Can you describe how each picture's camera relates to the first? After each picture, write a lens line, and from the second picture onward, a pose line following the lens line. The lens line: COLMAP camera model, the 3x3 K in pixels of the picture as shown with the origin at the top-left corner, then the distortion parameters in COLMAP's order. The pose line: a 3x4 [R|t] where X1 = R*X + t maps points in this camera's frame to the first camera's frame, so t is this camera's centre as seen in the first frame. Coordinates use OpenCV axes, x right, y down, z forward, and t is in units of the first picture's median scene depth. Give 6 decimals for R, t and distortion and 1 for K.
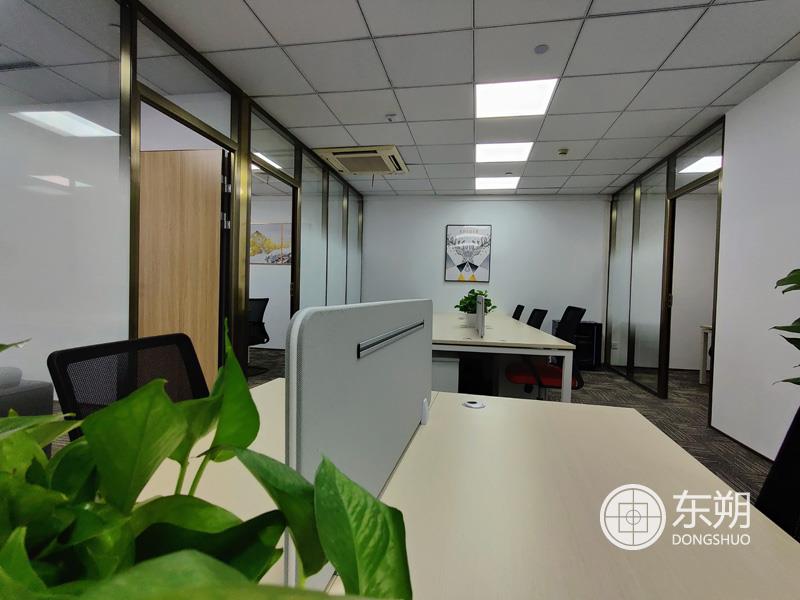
lens RADIAL K [[394.6, 0, 400.0], [0, 394.6, 300.0], [0, 0, 1]] dist [-0.000762, -0.000149]
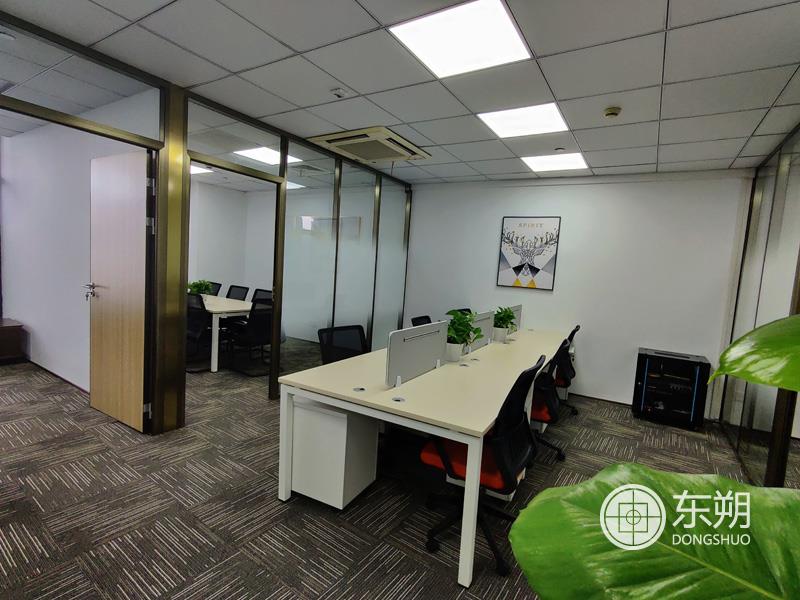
lens RADIAL K [[393.0, 0, 400.0], [0, 393.0, 300.0], [0, 0, 1]] dist [0.016268, -0.000076]
pose [[0.928432, 0.069094, -0.365020, 0.284653], [-0.053360, 0.997166, 0.053032, -0.063697], [0.367649, -0.029759, 0.929488, 0.200699]]
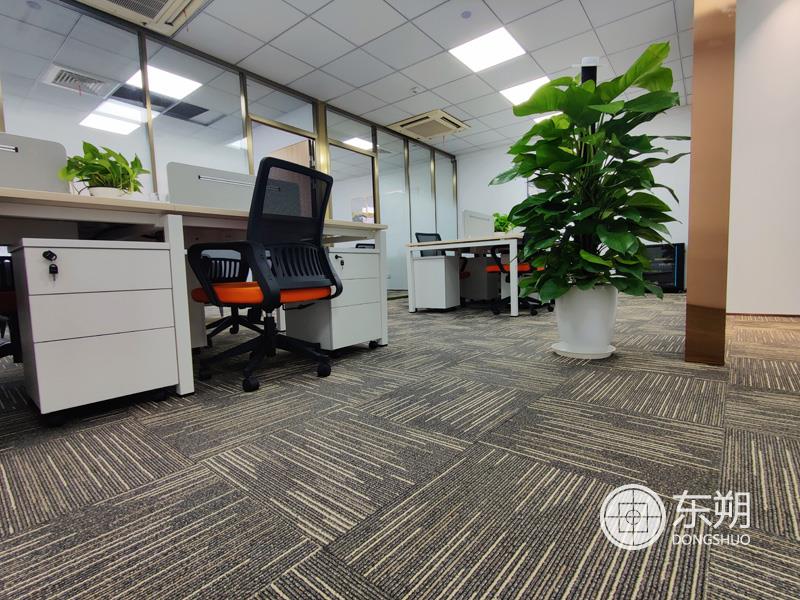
lens RADIAL K [[386.9, 0, 400.0], [0, 386.9, 300.0], [0, 0, 1]] dist [-0.011369, -0.000108]
pose [[0.885106, -0.020079, -0.464956, 0.368042], [0.046897, 0.997832, 0.046183, 0.134544], [0.463020, -0.062682, 0.884128, -0.167429]]
